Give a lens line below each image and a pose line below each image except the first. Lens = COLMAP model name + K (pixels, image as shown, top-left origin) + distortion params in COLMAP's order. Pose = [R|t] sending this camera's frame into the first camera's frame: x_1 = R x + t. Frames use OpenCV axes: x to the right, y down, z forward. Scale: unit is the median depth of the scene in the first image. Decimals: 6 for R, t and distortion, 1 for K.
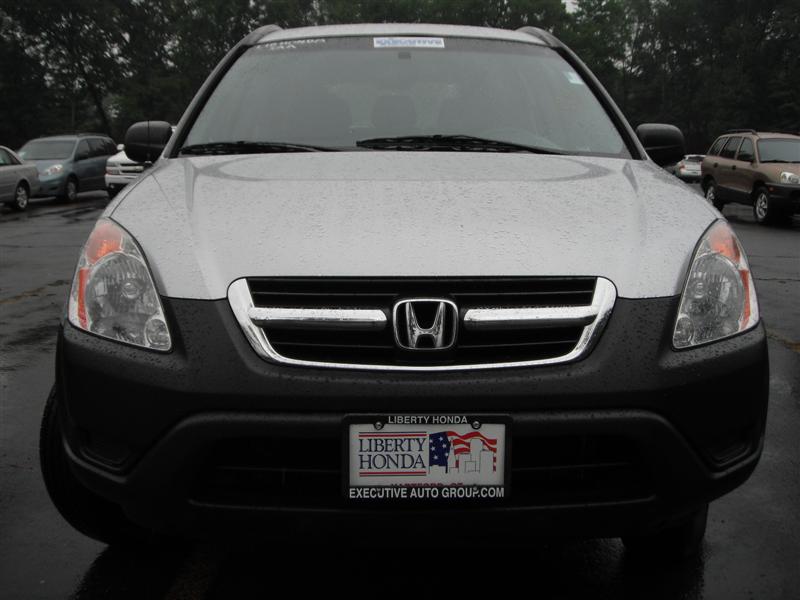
lens RADIAL K [[877.4, 0, 400.0], [0, 877.4, 300.0], [0, 0, 1]] dist [-0.282305, 0.204881]
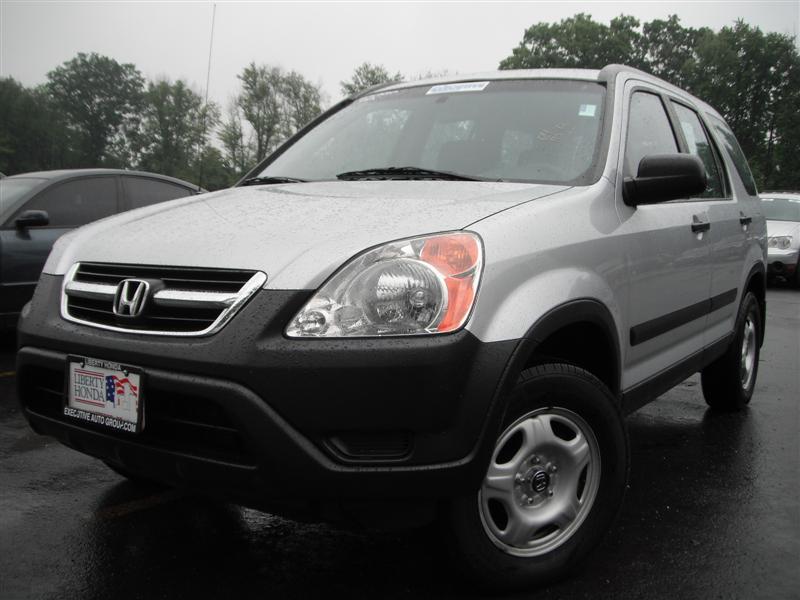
lens RADIAL K [[877.4, 0, 400.0], [0, 877.4, 300.0], [0, 0, 1]] dist [-0.282305, 0.204881]
pose [[0.817698, 0.057986, -0.572719, 1.065919], [-0.103060, 0.993586, -0.046545, 0.047017], [0.566346, 0.097084, 0.818429, 0.156577]]
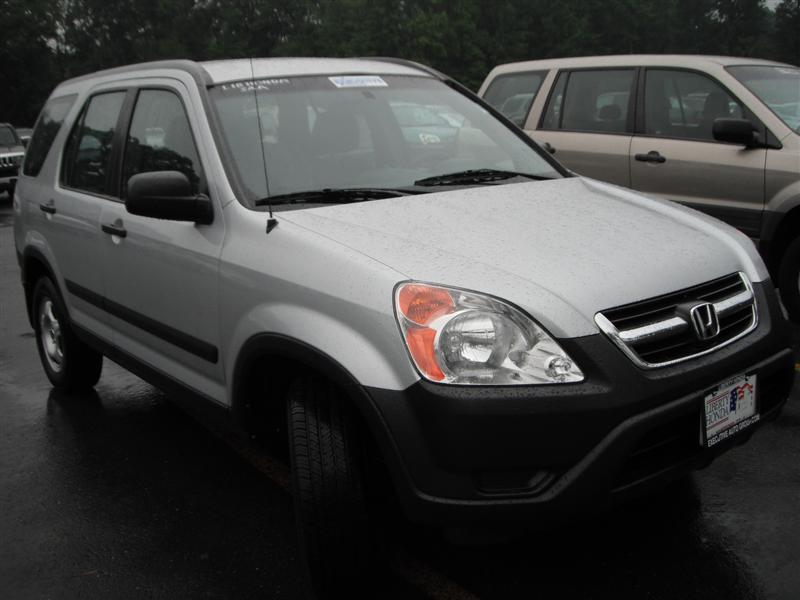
lens RADIAL K [[877.4, 0, 400.0], [0, 877.4, 300.0], [0, 0, 1]] dist [-0.282305, 0.204881]
pose [[0.792489, -0.163976, 0.587430, -1.159857], [0.144744, 0.986228, 0.080027, -0.187730], [-0.592462, 0.021606, 0.805309, 0.146198]]
